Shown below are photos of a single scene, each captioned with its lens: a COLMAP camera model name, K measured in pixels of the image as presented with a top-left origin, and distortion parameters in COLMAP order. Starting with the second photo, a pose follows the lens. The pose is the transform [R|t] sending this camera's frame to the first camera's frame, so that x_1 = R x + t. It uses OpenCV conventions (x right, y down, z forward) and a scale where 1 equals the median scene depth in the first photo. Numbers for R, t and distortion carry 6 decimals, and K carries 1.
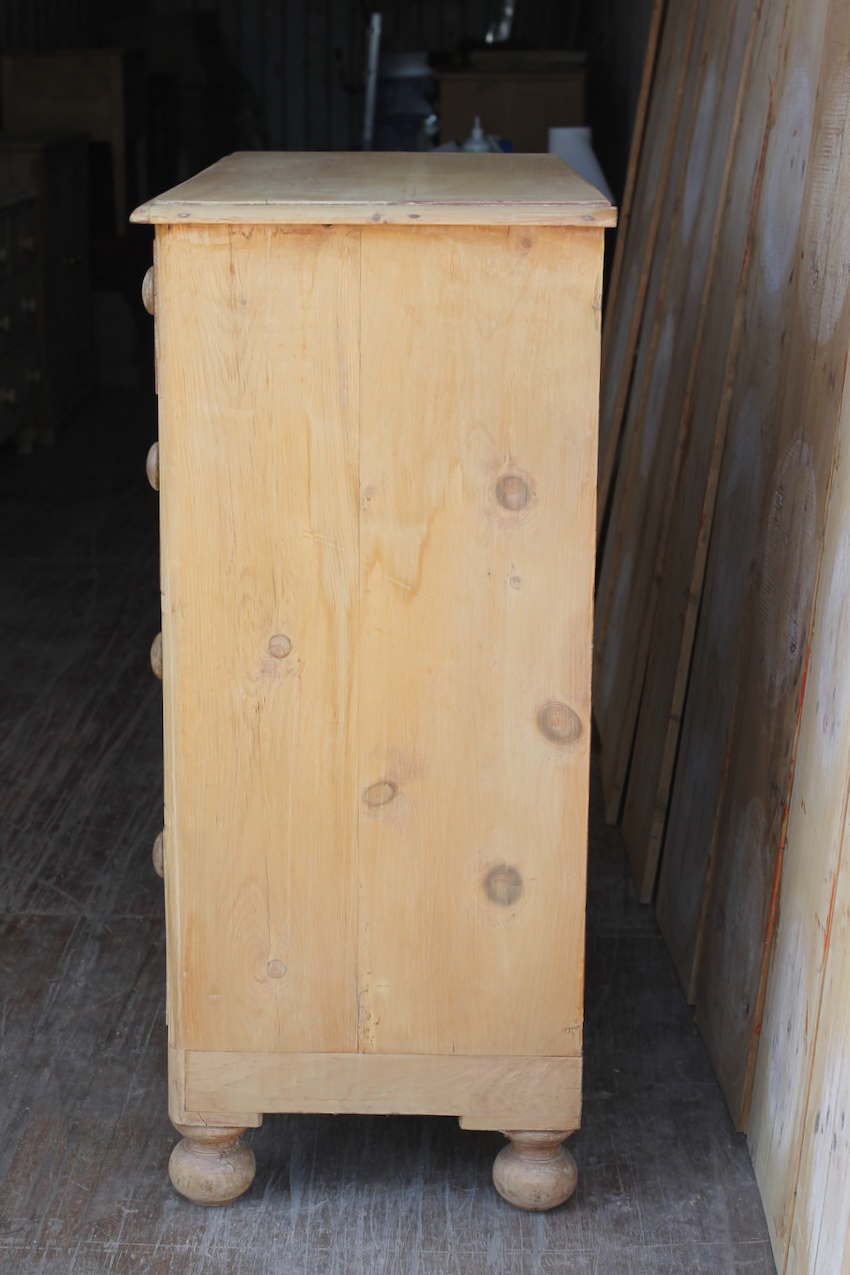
lens RADIAL K [[2412.1, 0, 424.5], [0, 2412.1, 681.8], [0, 0, 1]] dist [-0.015432, -0.034895]
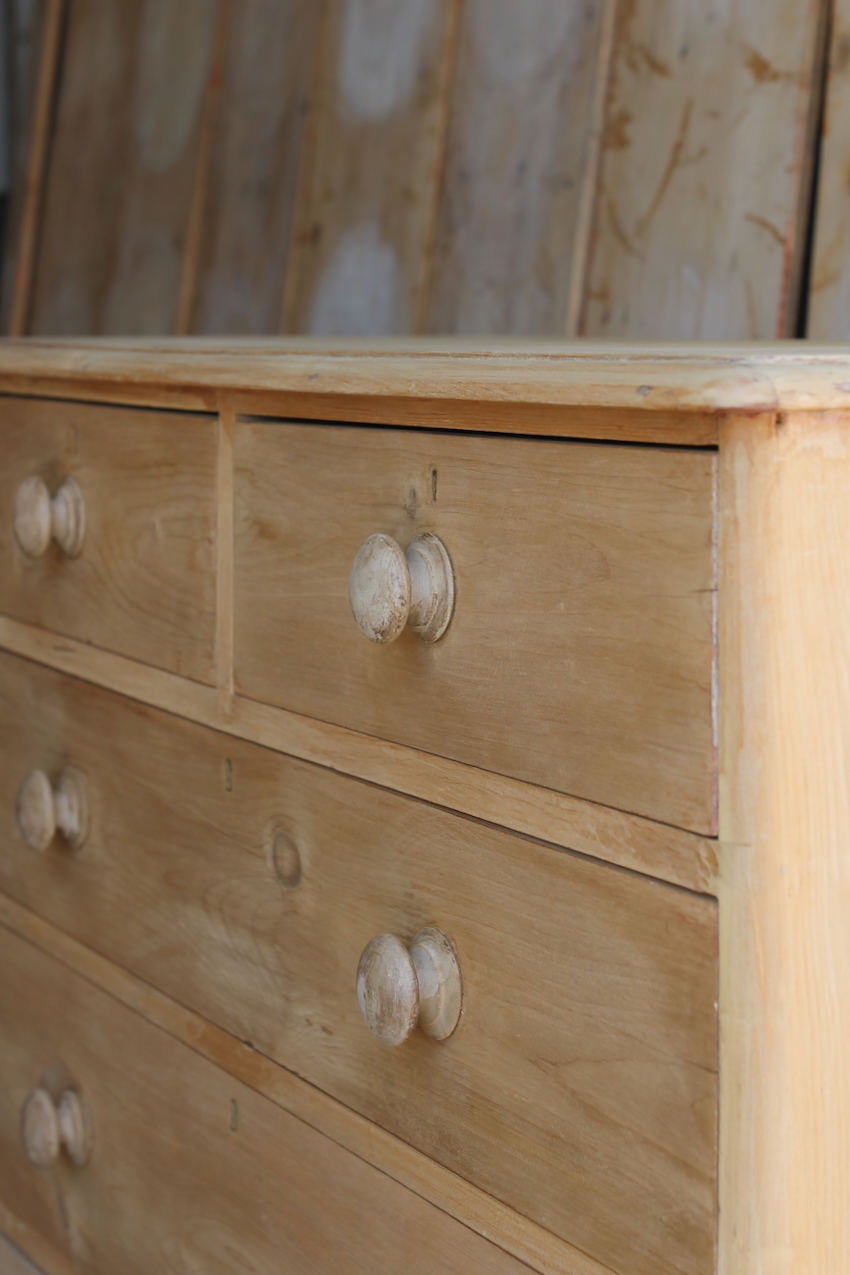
lens RADIAL K [[2549.1, 0, 426.1], [0, 2549.1, 502.9], [0, 0, 1]] dist [-0.059346, 0.178284]
pose [[0.859712, -0.041058, 0.509125, -0.357611], [0.136914, 0.978812, -0.152259, -0.113902], [-0.492086, 0.200605, 0.847118, 0.645562]]
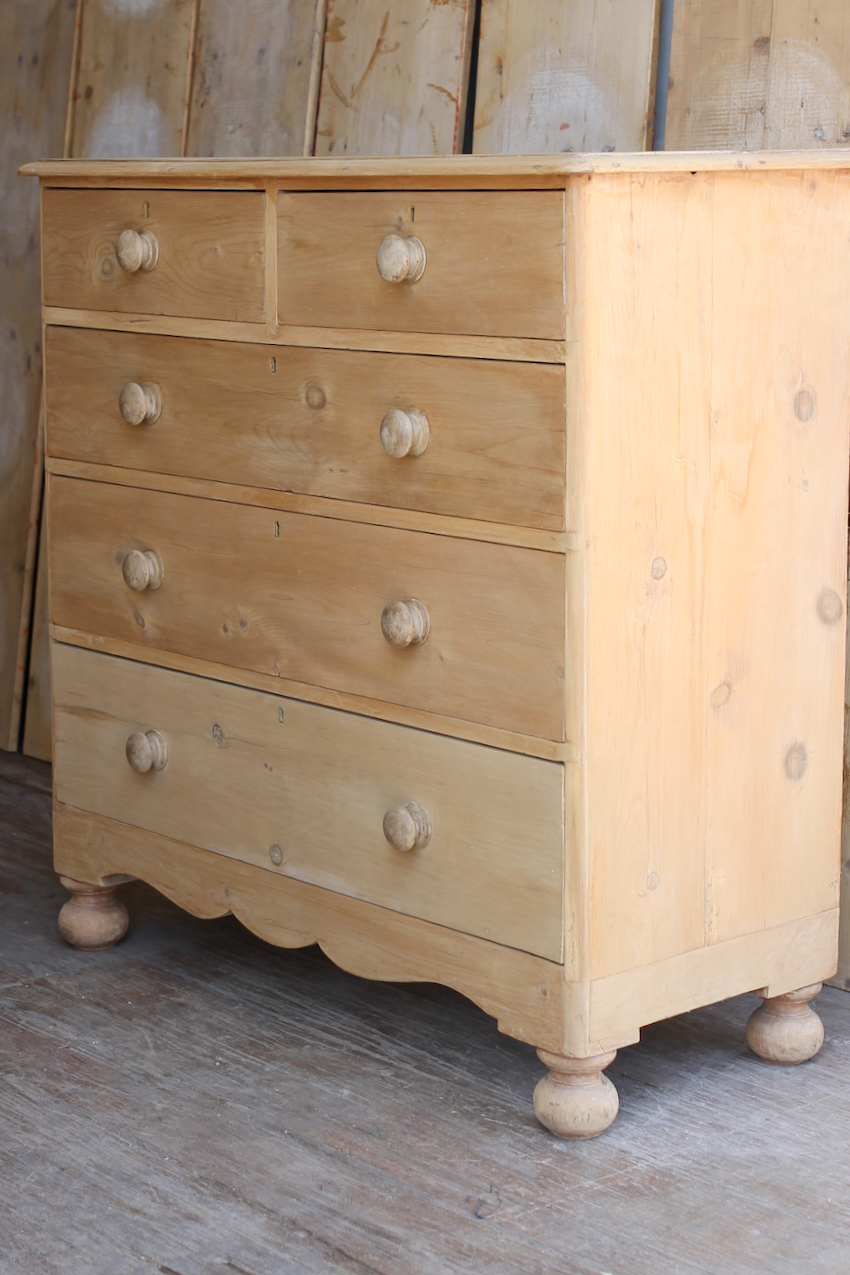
lens RADIAL K [[2591.9, 0, 286.5], [0, 2591.9, 635.8], [0, 0, 1]] dist [-0.004492, 0.052744]
pose [[0.746833, -0.130378, 0.652105, -0.934618], [0.184748, 0.982670, -0.015116, 0.001641], [-0.638833, 0.131765, 0.757978, 0.238493]]
